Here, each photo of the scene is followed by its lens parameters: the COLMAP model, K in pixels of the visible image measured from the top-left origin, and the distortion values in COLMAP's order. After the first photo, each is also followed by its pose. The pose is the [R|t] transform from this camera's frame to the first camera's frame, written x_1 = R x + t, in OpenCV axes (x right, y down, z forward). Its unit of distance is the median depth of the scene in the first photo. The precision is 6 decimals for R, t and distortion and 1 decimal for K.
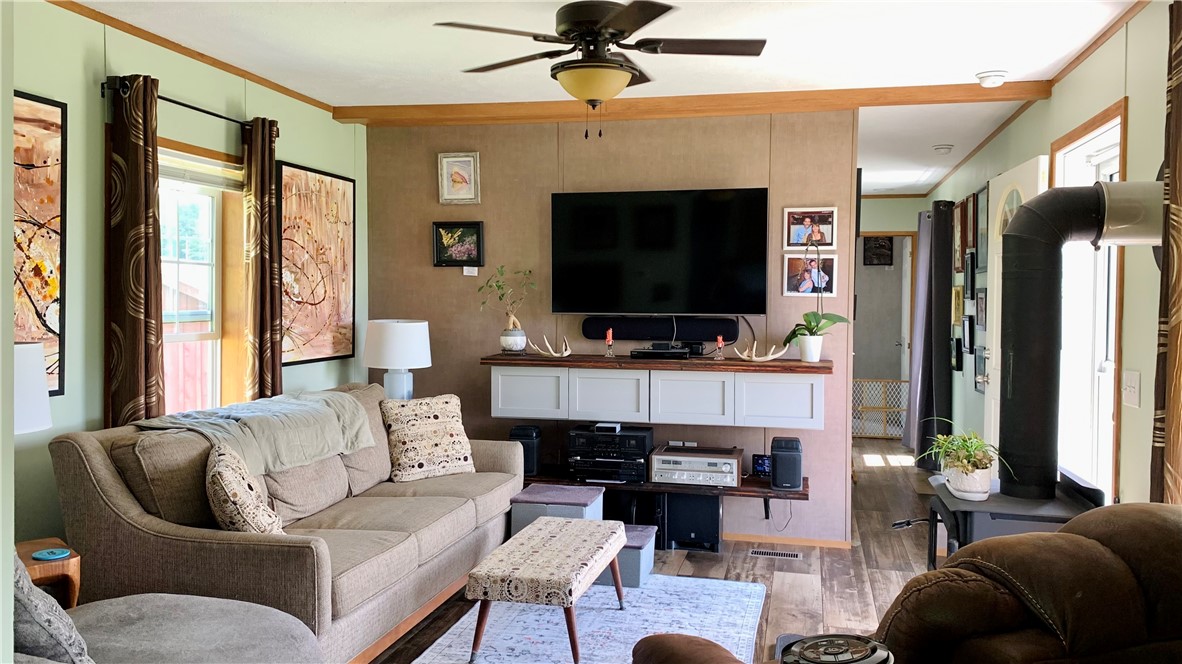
lens RADIAL K [[917.9, 0, 616.4], [0, 917.9, 325.9], [0, 0, 1]] dist [0.069373, -0.084842]
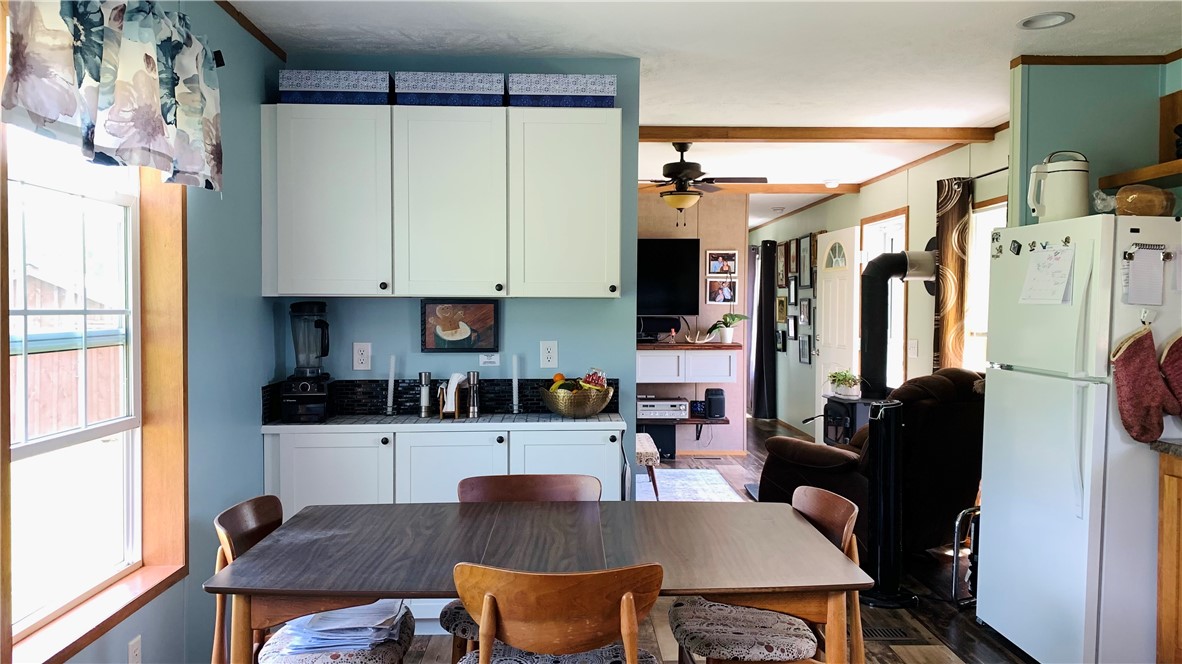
lens RADIAL K [[917.9, 0, 578.7], [0, 917.9, 339.8], [0, 0, 1]] dist [0.069373, -0.084842]
pose [[0.971183, -0.014565, 0.237890, -0.461037], [0.012634, 0.999874, 0.009642, 0.013280], [-0.238000, -0.006359, 0.971244, -0.576646]]
